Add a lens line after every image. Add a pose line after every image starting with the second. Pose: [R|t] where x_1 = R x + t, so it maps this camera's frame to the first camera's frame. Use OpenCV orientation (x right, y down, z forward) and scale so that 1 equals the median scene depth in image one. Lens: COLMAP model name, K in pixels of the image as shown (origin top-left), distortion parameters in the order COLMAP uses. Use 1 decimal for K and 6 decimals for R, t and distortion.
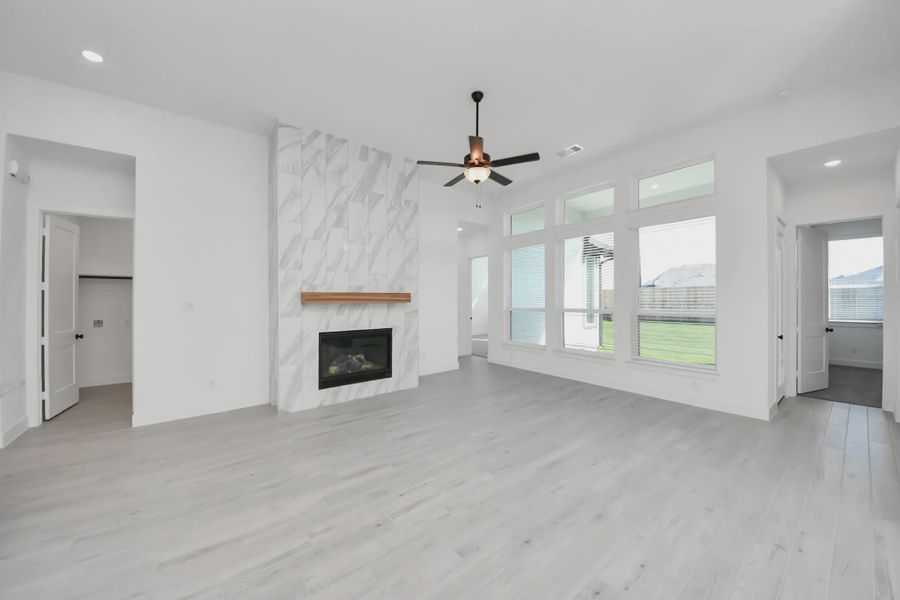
lens RADIAL K [[318.8, 0, 450.0], [0, 318.8, 300.0], [0, 0, 1]] dist [-0.000662, -0.000063]
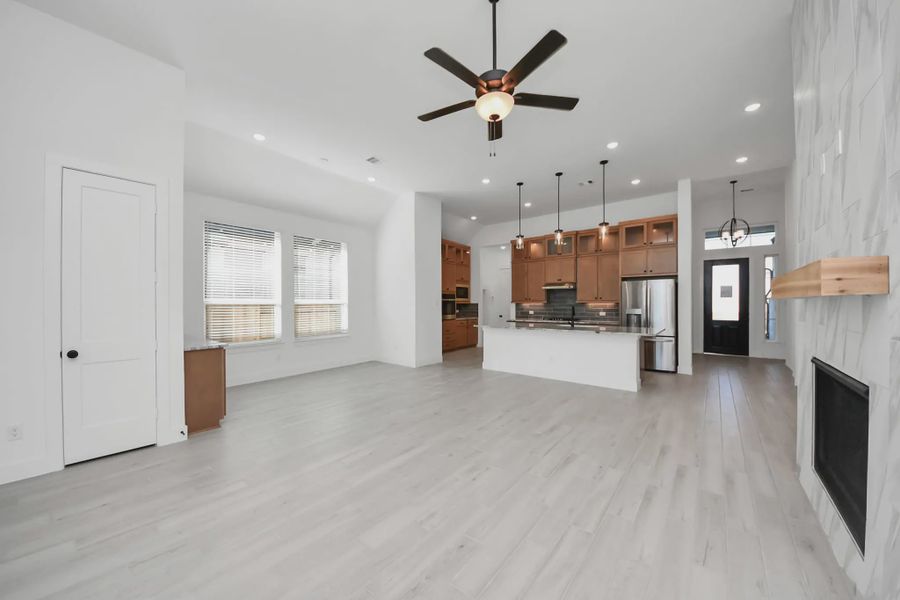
lens RADIAL K [[318.8, 0, 450.0], [0, 318.8, 300.0], [0, 0, 1]] dist [-0.000662, -0.000063]
pose [[-0.968926, 0.005128, -0.247298, 0.436836], [0.000346, 0.999812, 0.019378, -0.018206], [0.247351, 0.018690, -0.968746, 2.007027]]
